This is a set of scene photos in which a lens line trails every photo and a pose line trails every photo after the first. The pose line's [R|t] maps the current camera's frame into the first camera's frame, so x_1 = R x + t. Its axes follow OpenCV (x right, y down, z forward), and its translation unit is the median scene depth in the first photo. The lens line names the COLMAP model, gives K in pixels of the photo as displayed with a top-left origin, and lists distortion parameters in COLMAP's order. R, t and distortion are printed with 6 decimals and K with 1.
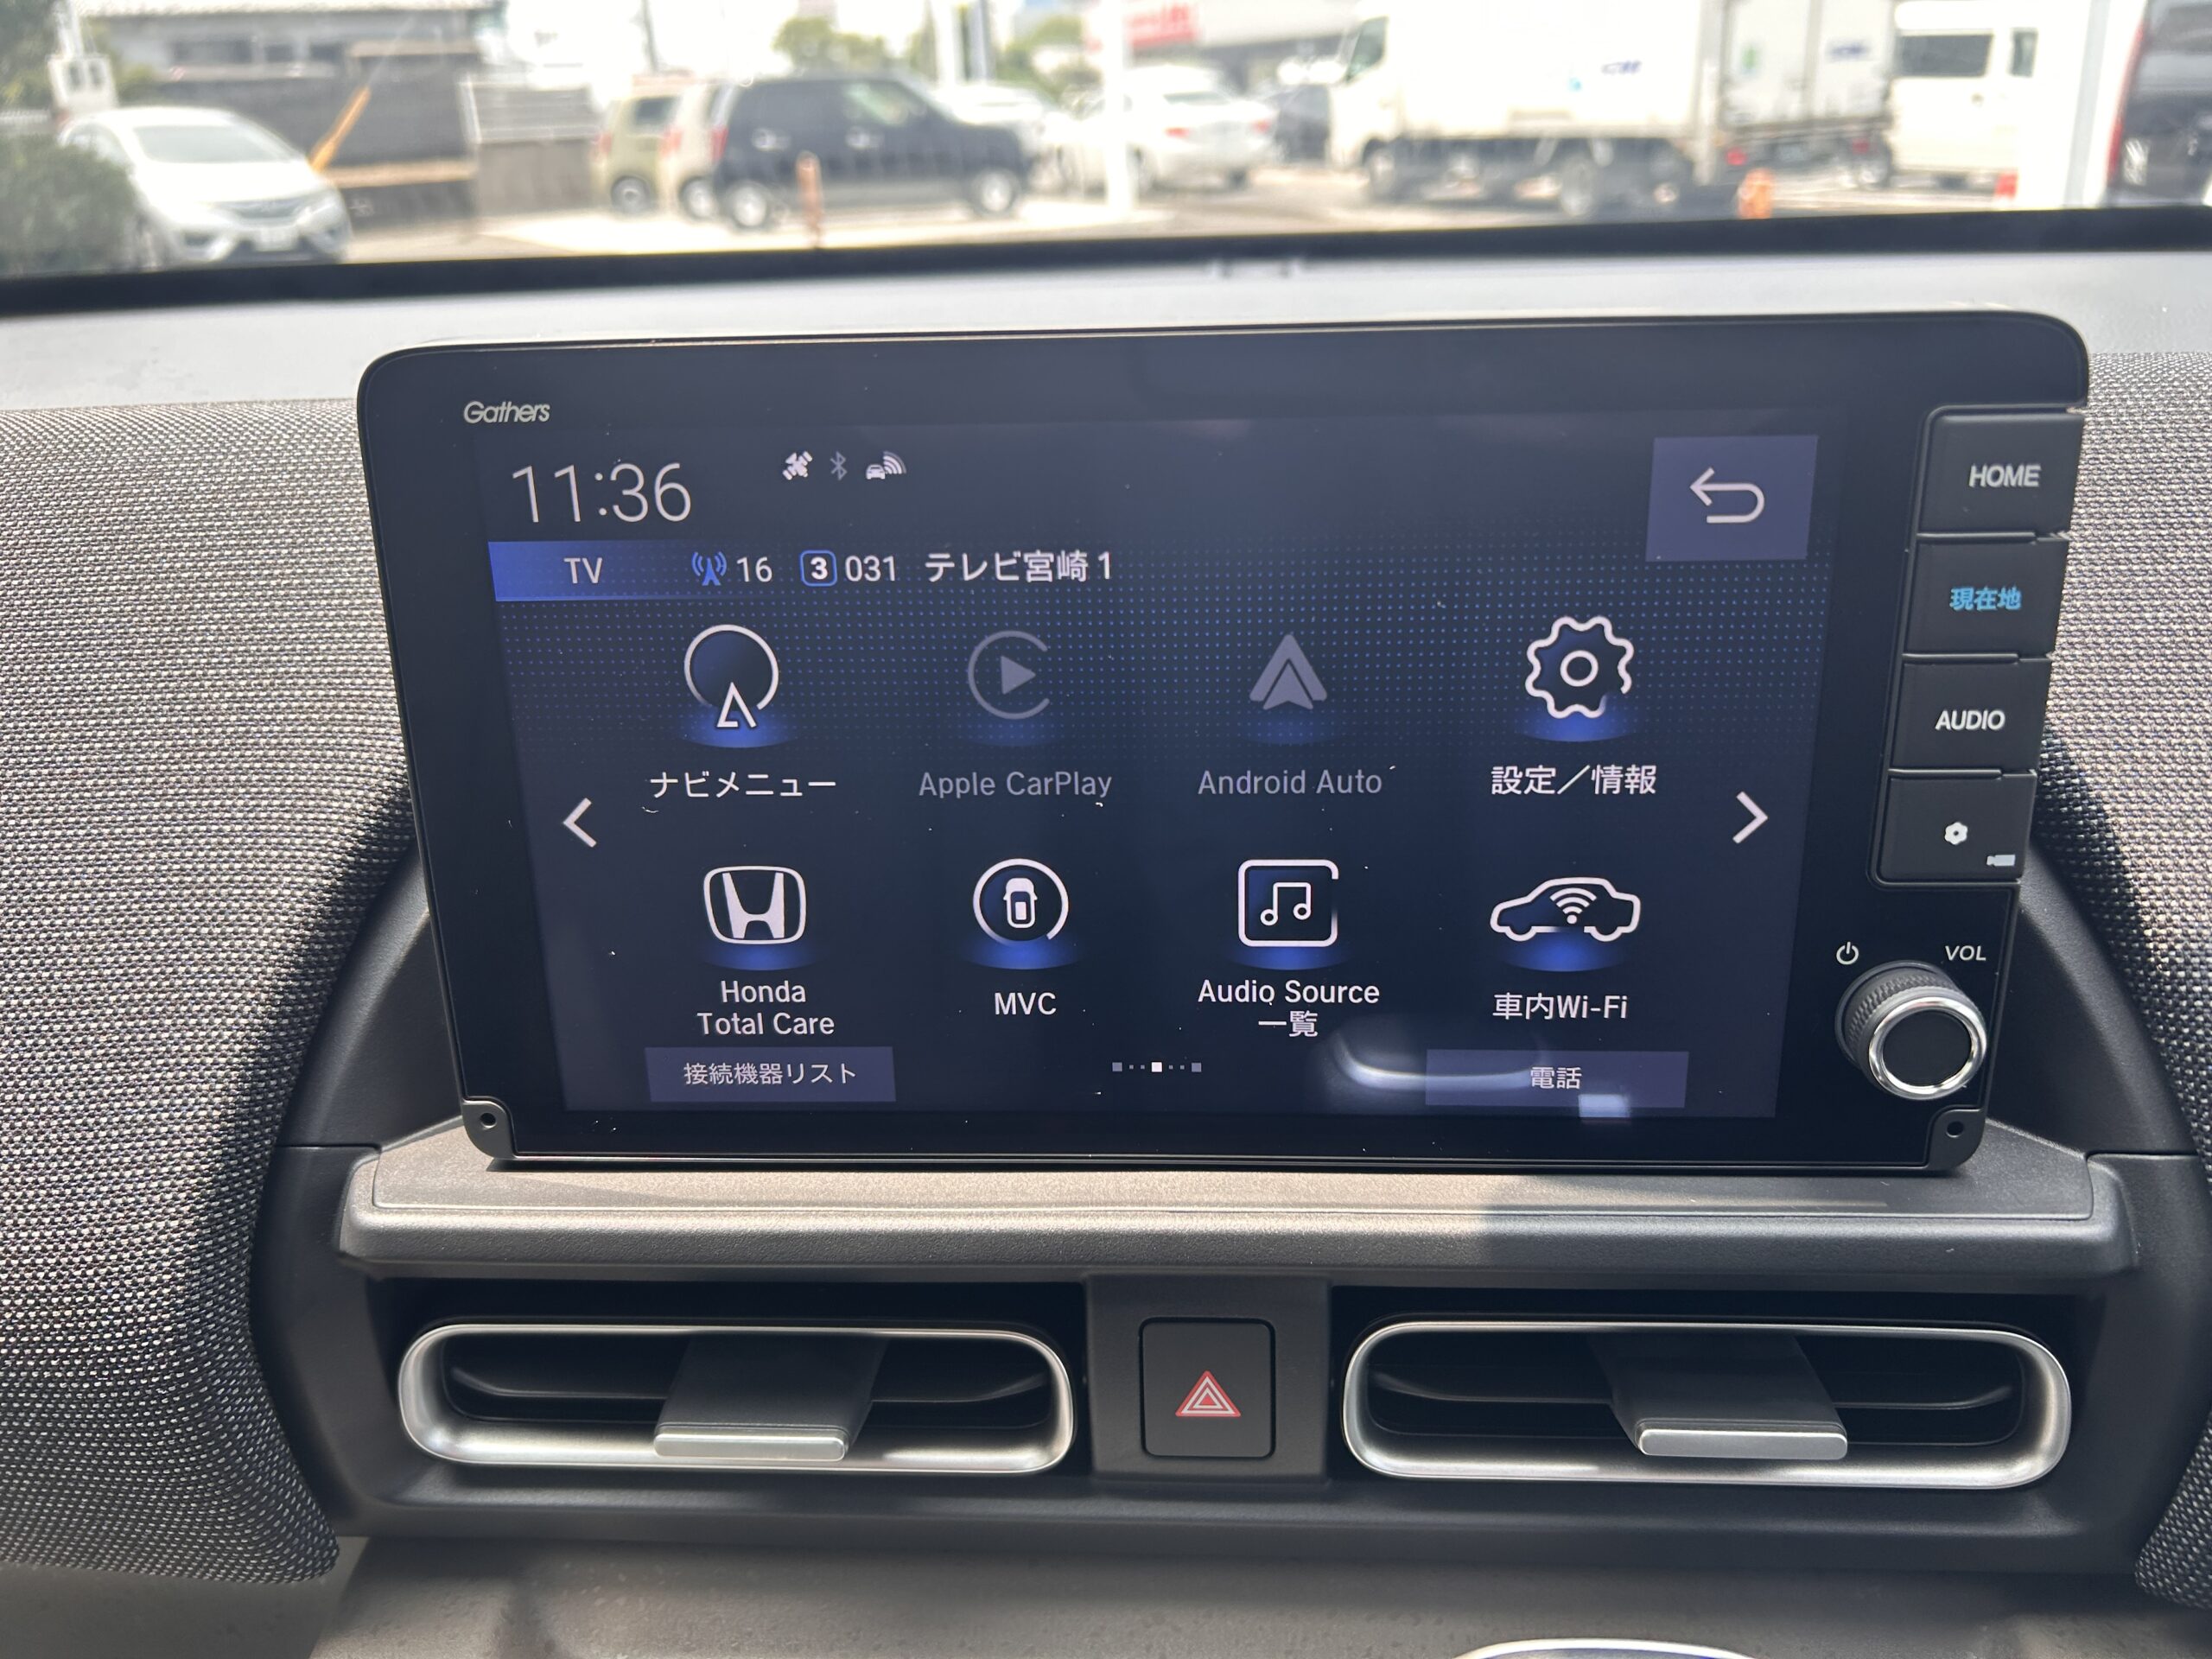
lens RADIAL K [[1670.1, 0, 1104.8], [0, 1670.1, 822.2], [0, 0, 1]] dist [0.048626, -0.052175]
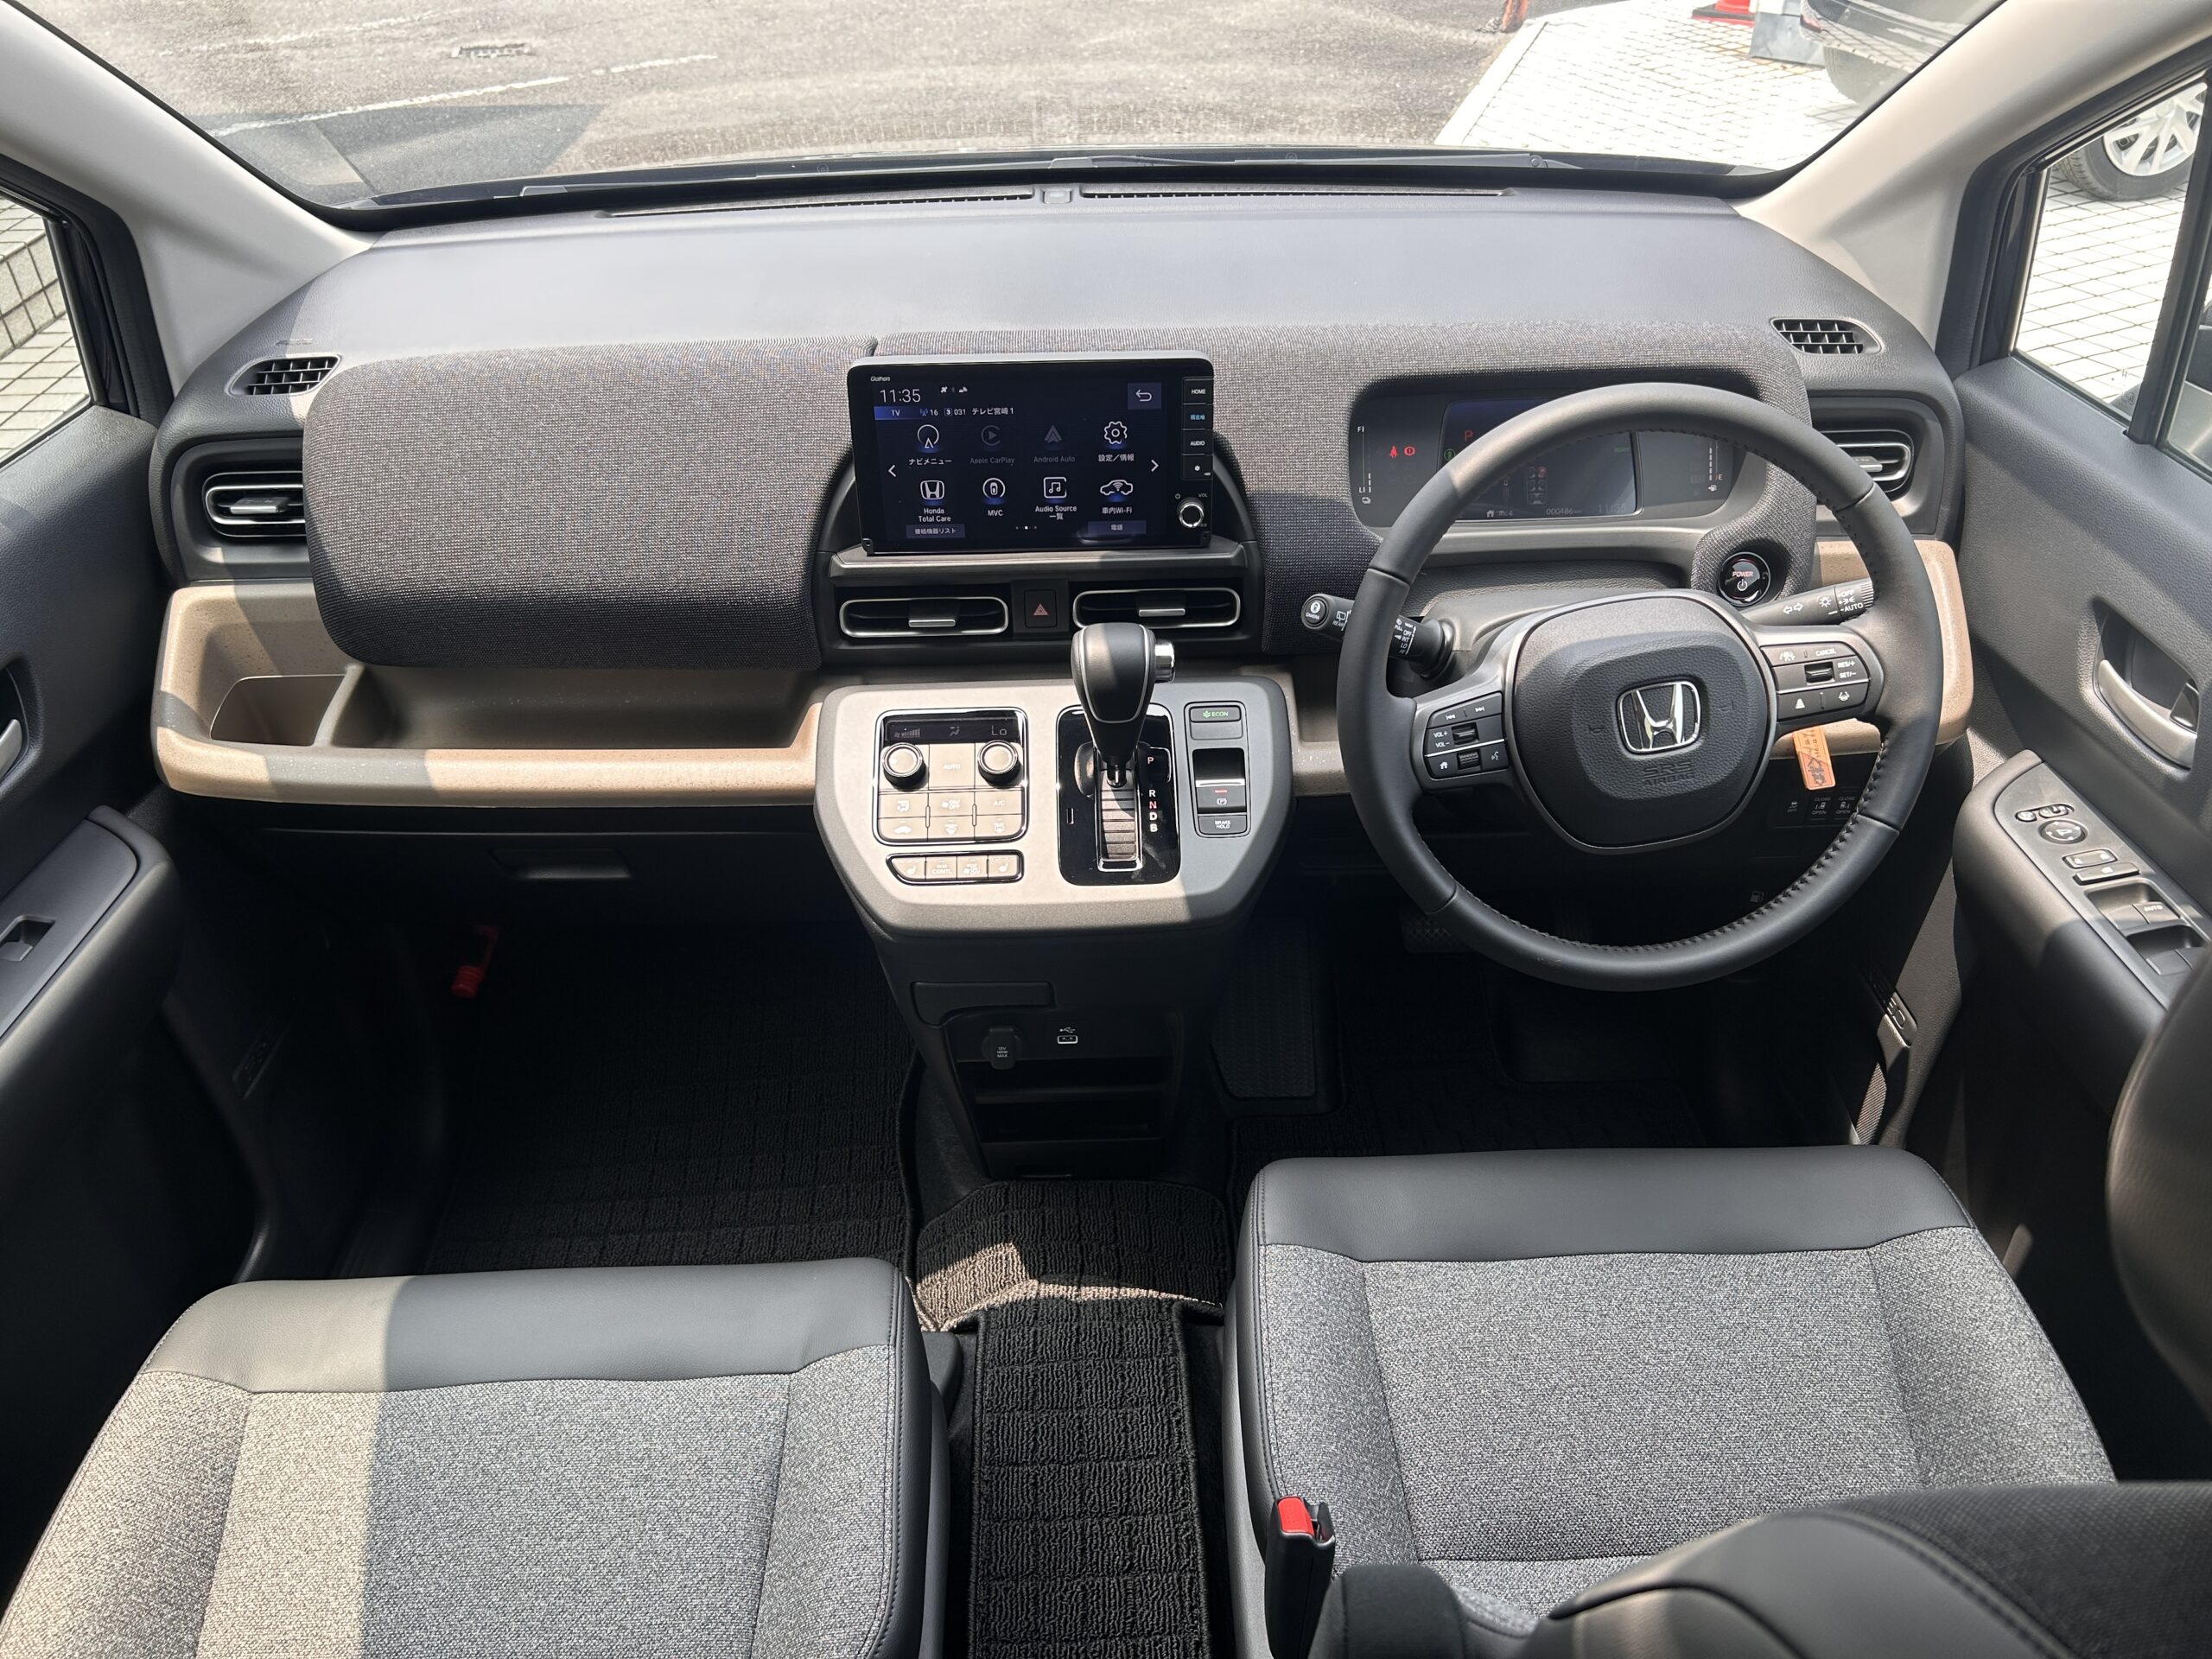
lens RADIAL K [[1690.3, 0, 1106.4], [0, 1690.3, 821.6], [0, 0, 1]] dist [0.049922, 0.000184]
pose [[0.997802, -0.027695, 0.060193, -0.048331], [0.015969, 0.982195, 0.187183, 0.079609], [-0.064306, -0.185811, 0.980479, -3.524017]]
